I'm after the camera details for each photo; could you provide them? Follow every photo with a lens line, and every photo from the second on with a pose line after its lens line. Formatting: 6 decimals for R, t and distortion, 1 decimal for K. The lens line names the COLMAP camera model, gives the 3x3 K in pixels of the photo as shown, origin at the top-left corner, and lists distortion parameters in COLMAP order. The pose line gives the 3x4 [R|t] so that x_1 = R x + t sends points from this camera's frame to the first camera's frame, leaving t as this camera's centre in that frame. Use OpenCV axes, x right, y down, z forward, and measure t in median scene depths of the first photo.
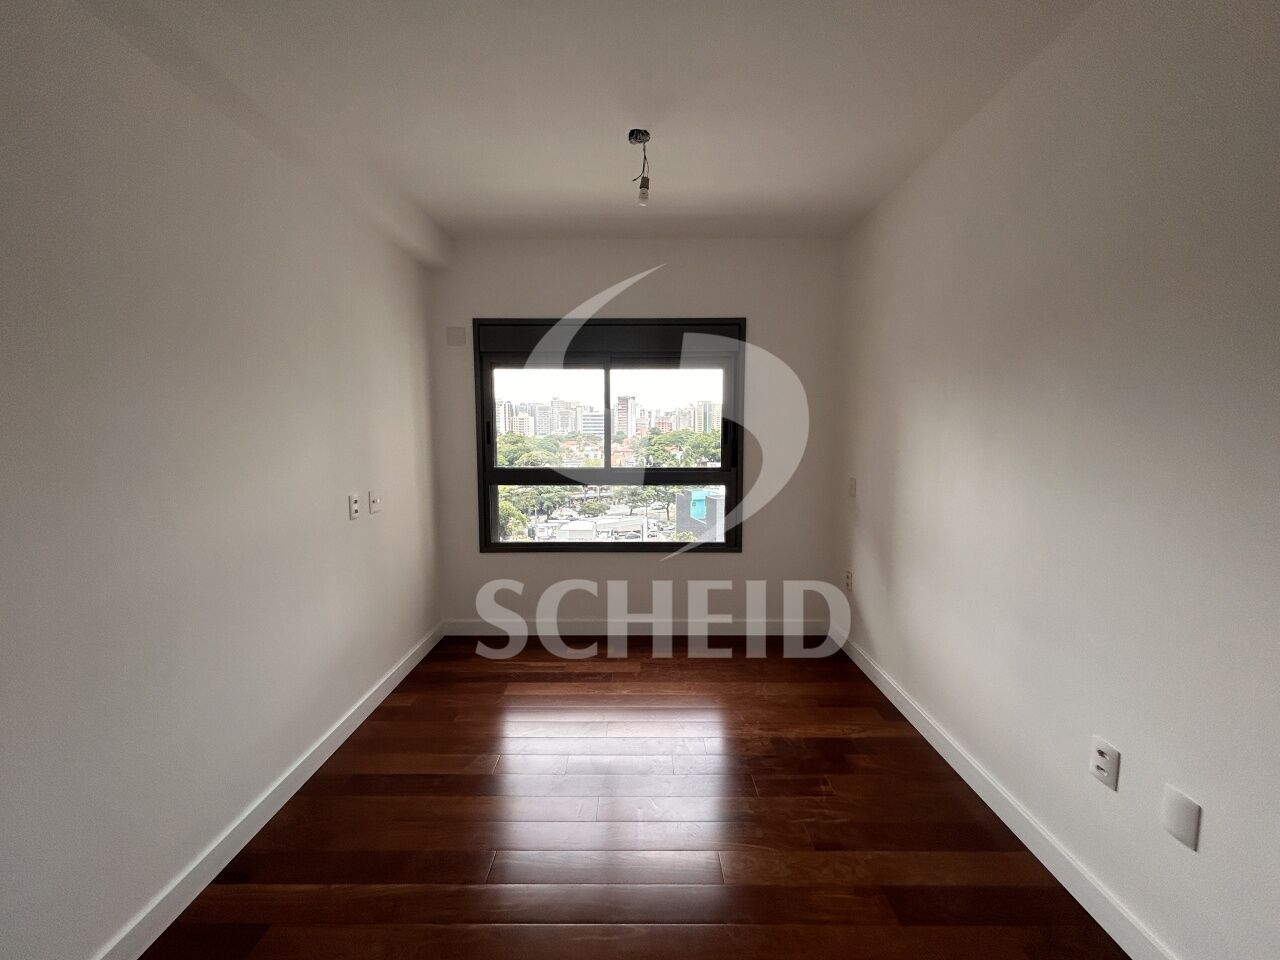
lens RADIAL K [[514.6, 0, 637.8], [0, 514.6, 479.0], [0, 0, 1]] dist [-0.000438, 0.001317]
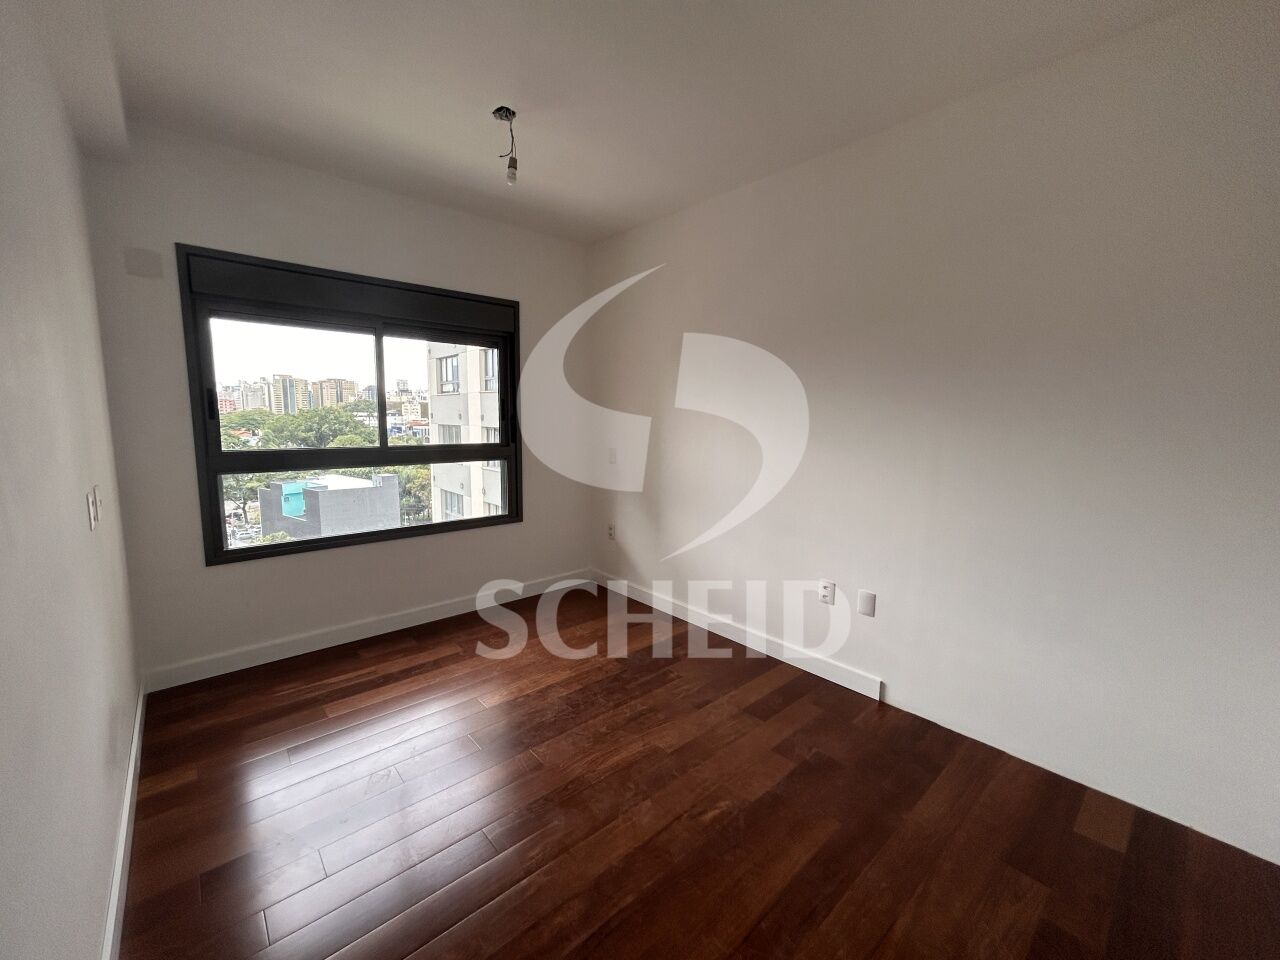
lens RADIAL K [[514.6, 0, 636.1], [0, 514.6, 478.4], [0, 0, 1]] dist [-0.000438, 0.001317]
pose [[0.747850, -0.071243, 0.660034, -0.350198], [0.049673, 0.997443, 0.051380, 0.009935], [-0.662007, -0.005639, 0.749476, 0.038484]]
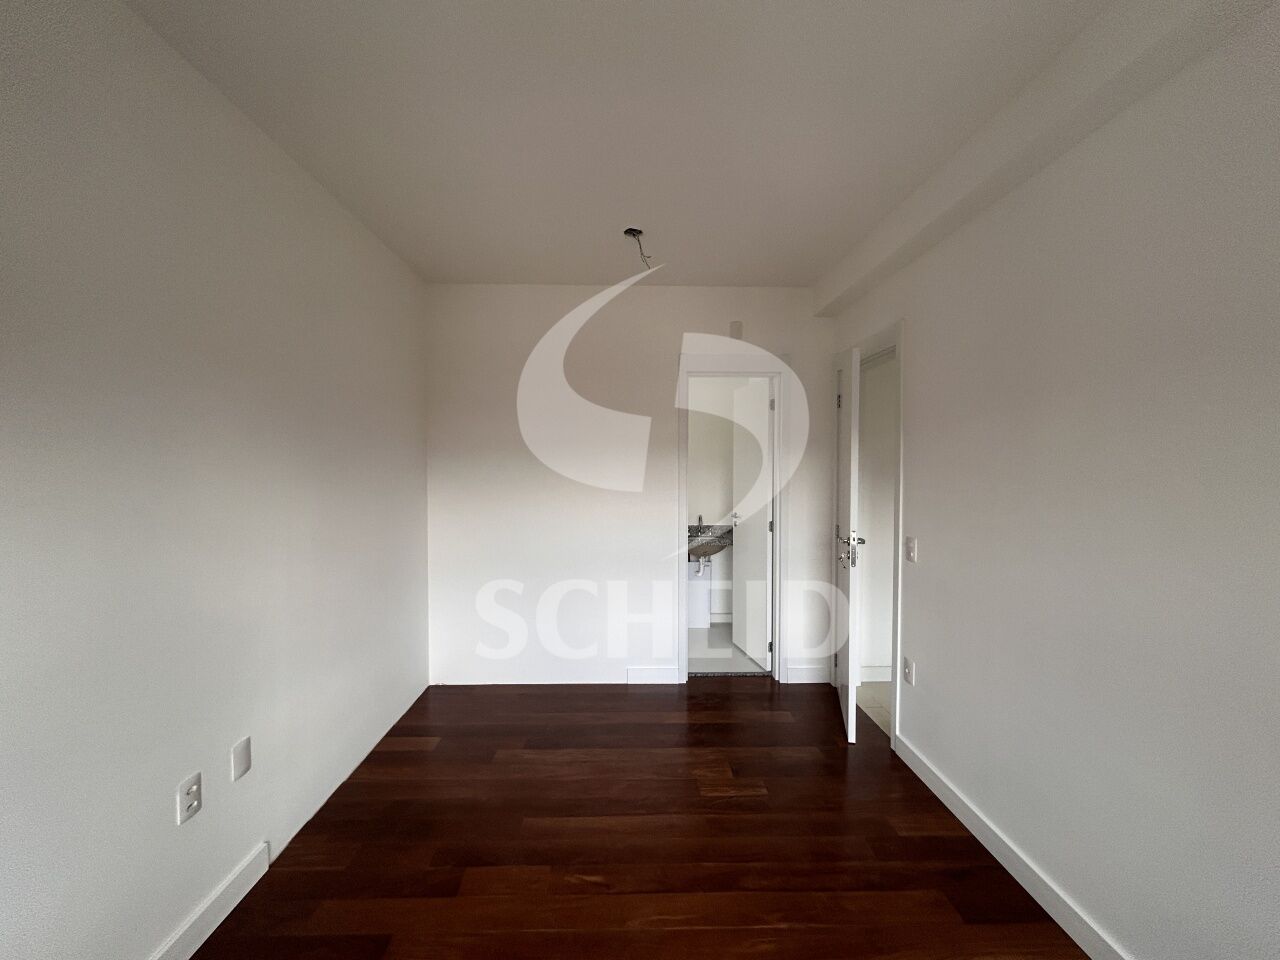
lens RADIAL K [[514.6, 0, 637.3], [0, 514.6, 481.0], [0, 0, 1]] dist [-0.000438, 0.001317]
pose [[-0.999515, 0.000203, -0.031128, 0.013673], [-0.003578, 0.992603, 0.121352, -0.098032], [0.030922, 0.121404, -0.992121, 0.895344]]
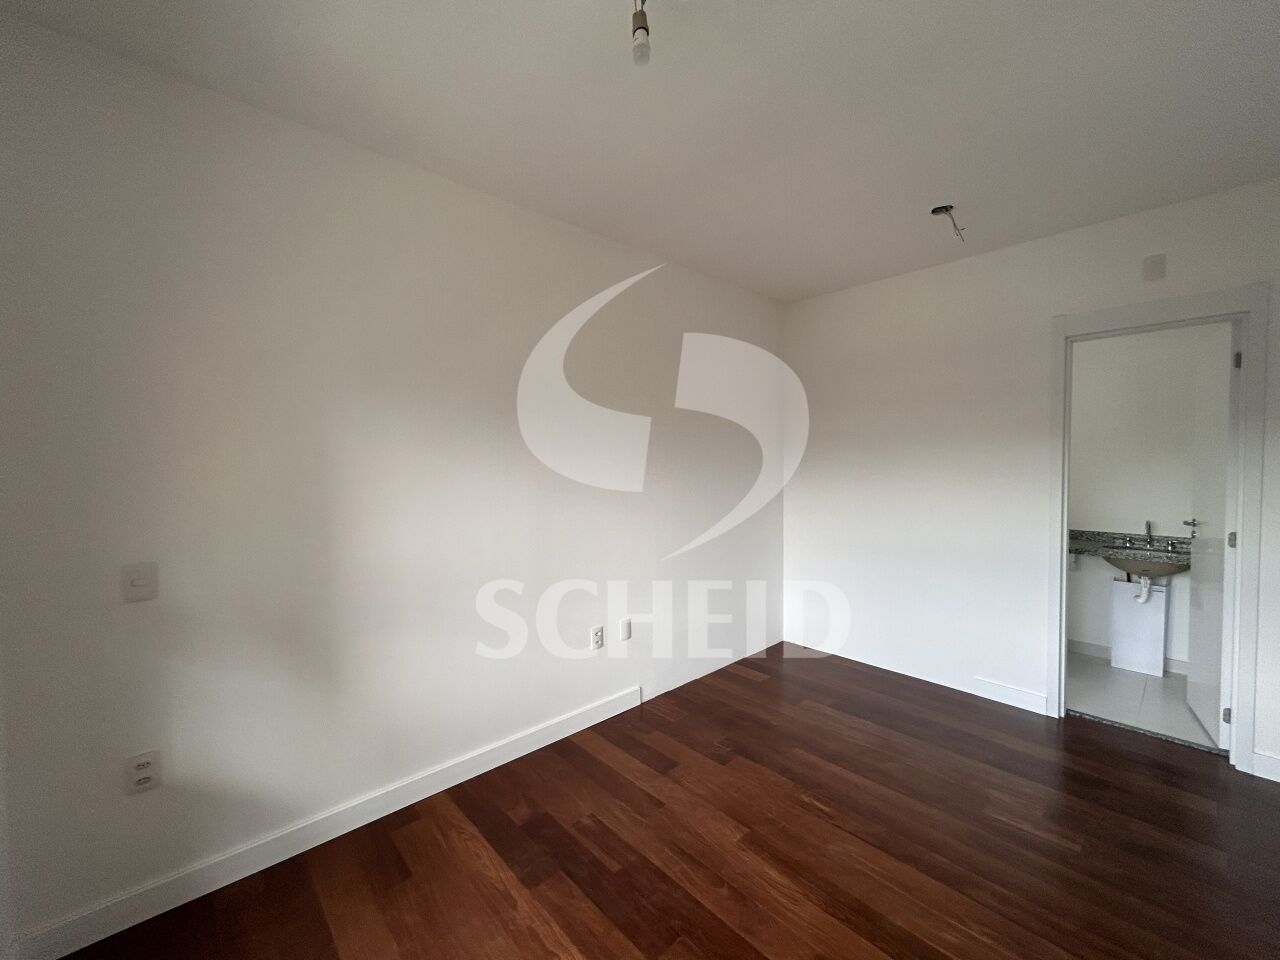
lens RADIAL K [[514.6, 0, 643.3], [0, 514.6, 480.9], [0, 0, 1]] dist [-0.000438, 0.001317]
pose [[-0.684983, -0.019114, 0.728309, -0.266560], [0.072849, 0.992849, 0.094571, -0.087792], [-0.724908, 0.117836, -0.678692, 0.947798]]
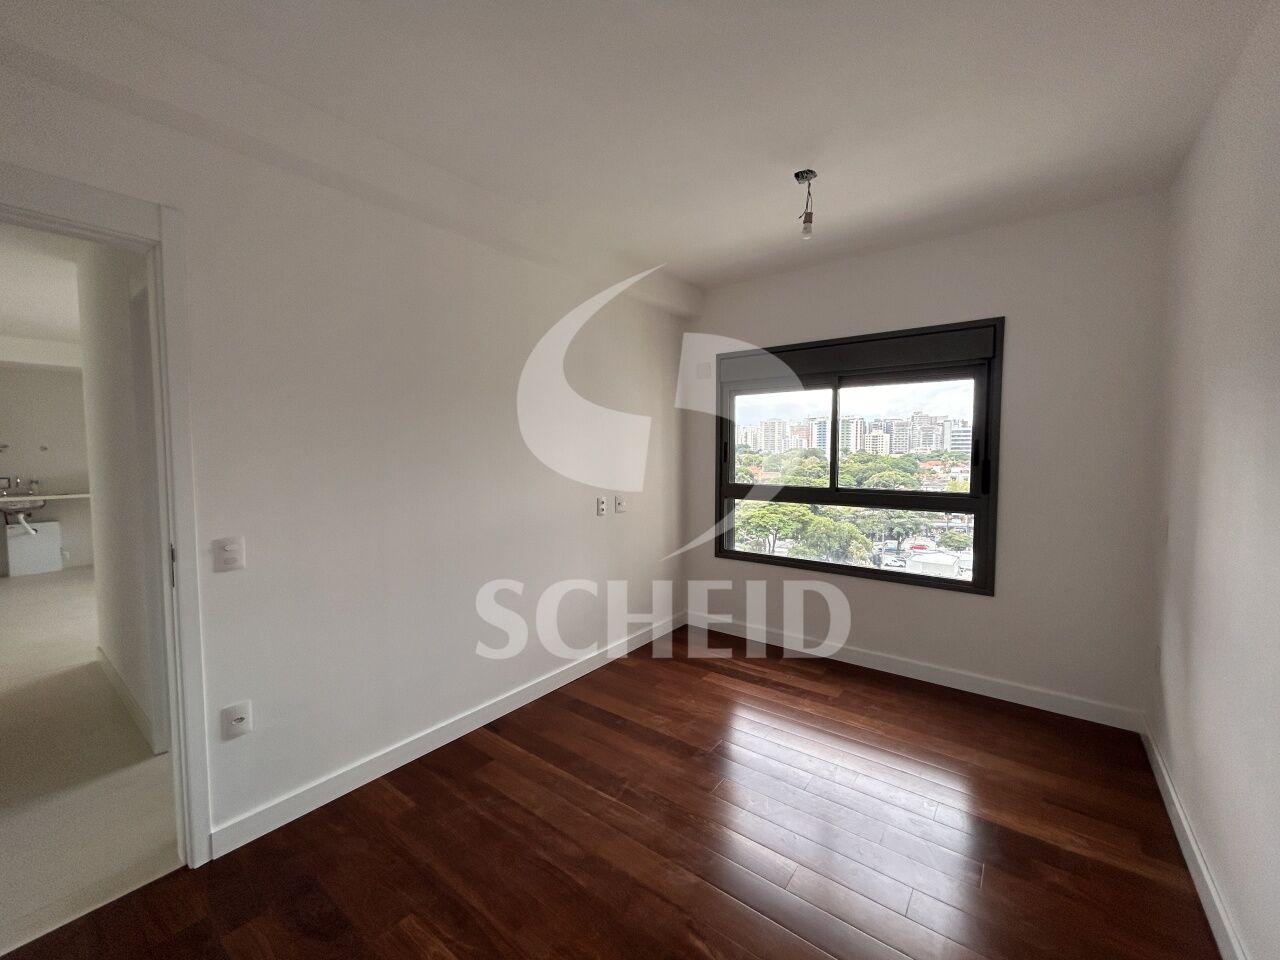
lens RADIAL K [[514.6, 0, 636.0], [0, 514.6, 478.8], [0, 0, 1]] dist [-0.000438, 0.001317]
pose [[0.793479, 0.033584, -0.607670, 0.260833], [-0.055460, 0.998312, -0.017244, -0.000401], [0.606065, 0.047384, 0.794002, -0.020066]]
